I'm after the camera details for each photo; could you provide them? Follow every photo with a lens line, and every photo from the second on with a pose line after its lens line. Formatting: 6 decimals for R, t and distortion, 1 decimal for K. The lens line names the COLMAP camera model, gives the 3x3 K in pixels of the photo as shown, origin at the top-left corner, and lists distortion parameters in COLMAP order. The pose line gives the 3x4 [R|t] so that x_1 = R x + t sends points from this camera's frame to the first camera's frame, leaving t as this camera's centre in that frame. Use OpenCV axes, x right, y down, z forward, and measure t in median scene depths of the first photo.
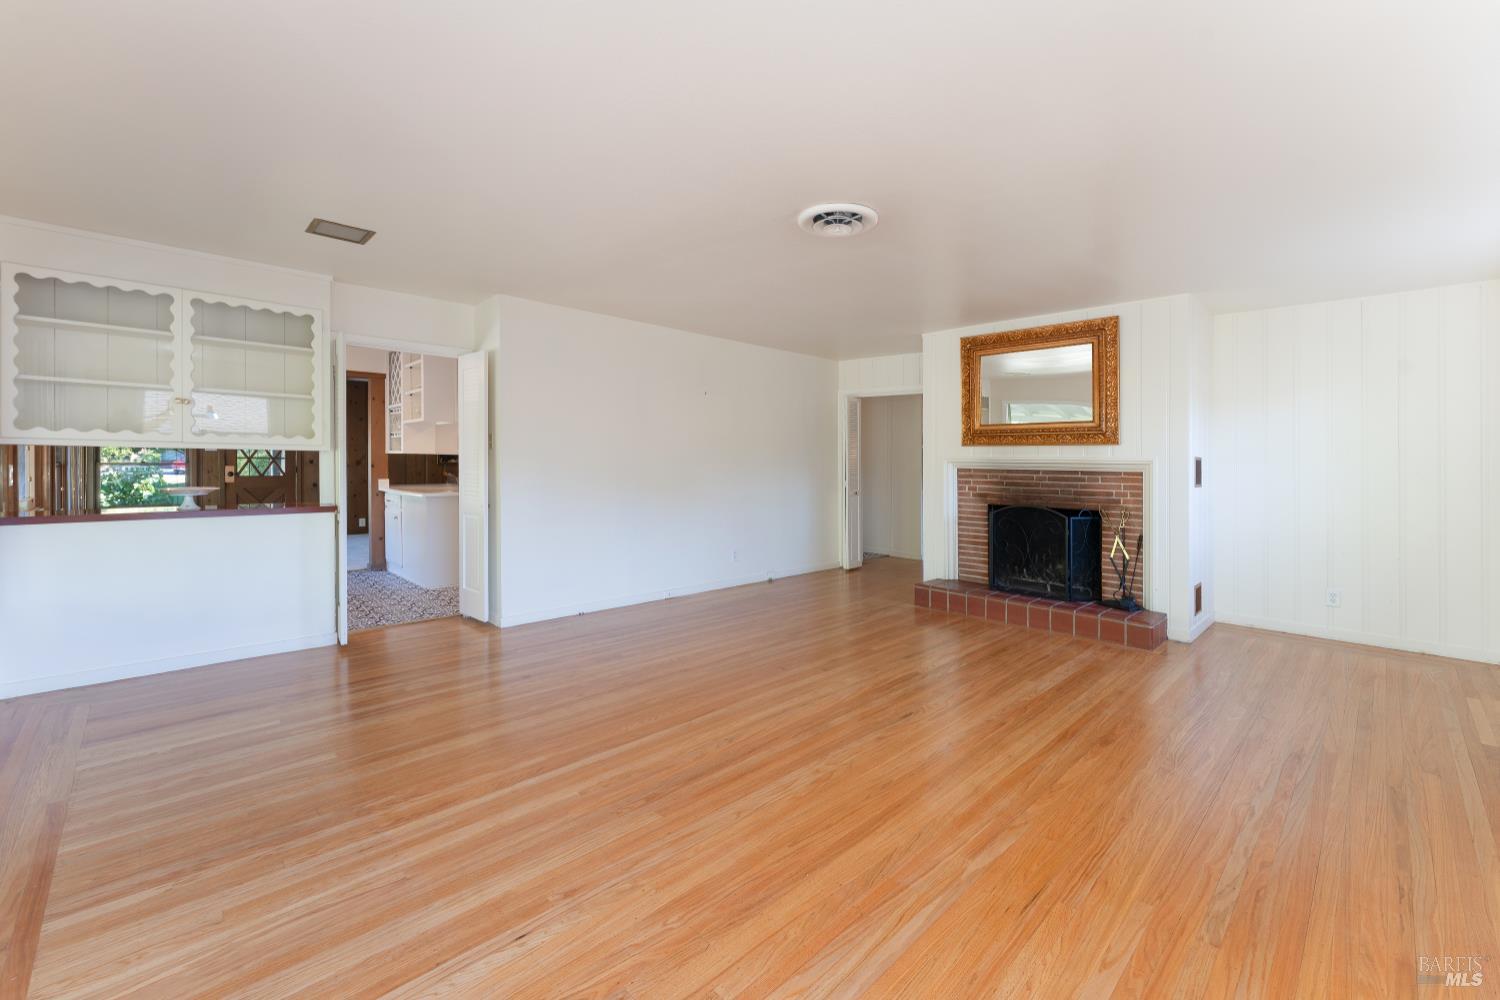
lens RADIAL K [[618.5, 0, 764.5], [0, 618.5, 464.8], [0, 0, 1]] dist [-0.000774, 0.000013]
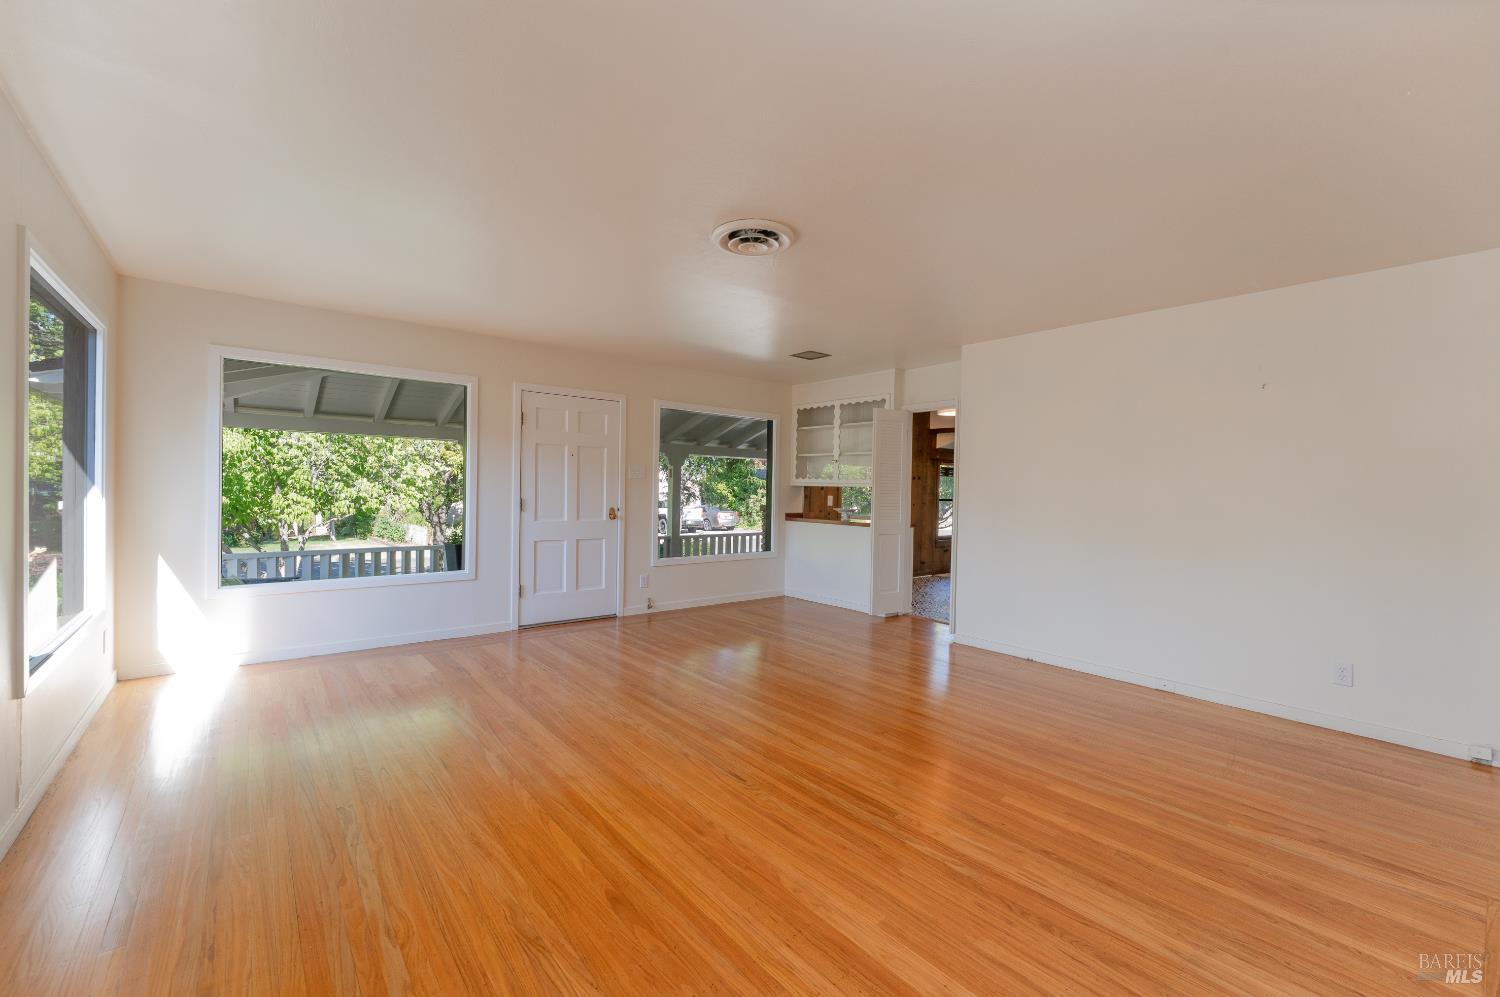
lens RADIAL K [[625.0, 0, 754.8], [0, 625.0, 499.9], [0, 0, 1]] dist [0.000774, 0.000138]
pose [[-0.096882, 0.002600, -0.995292, 1.101907], [-0.026889, 0.999625, 0.005229, 0.011914], [0.994933, 0.027269, -0.096776, 1.100783]]
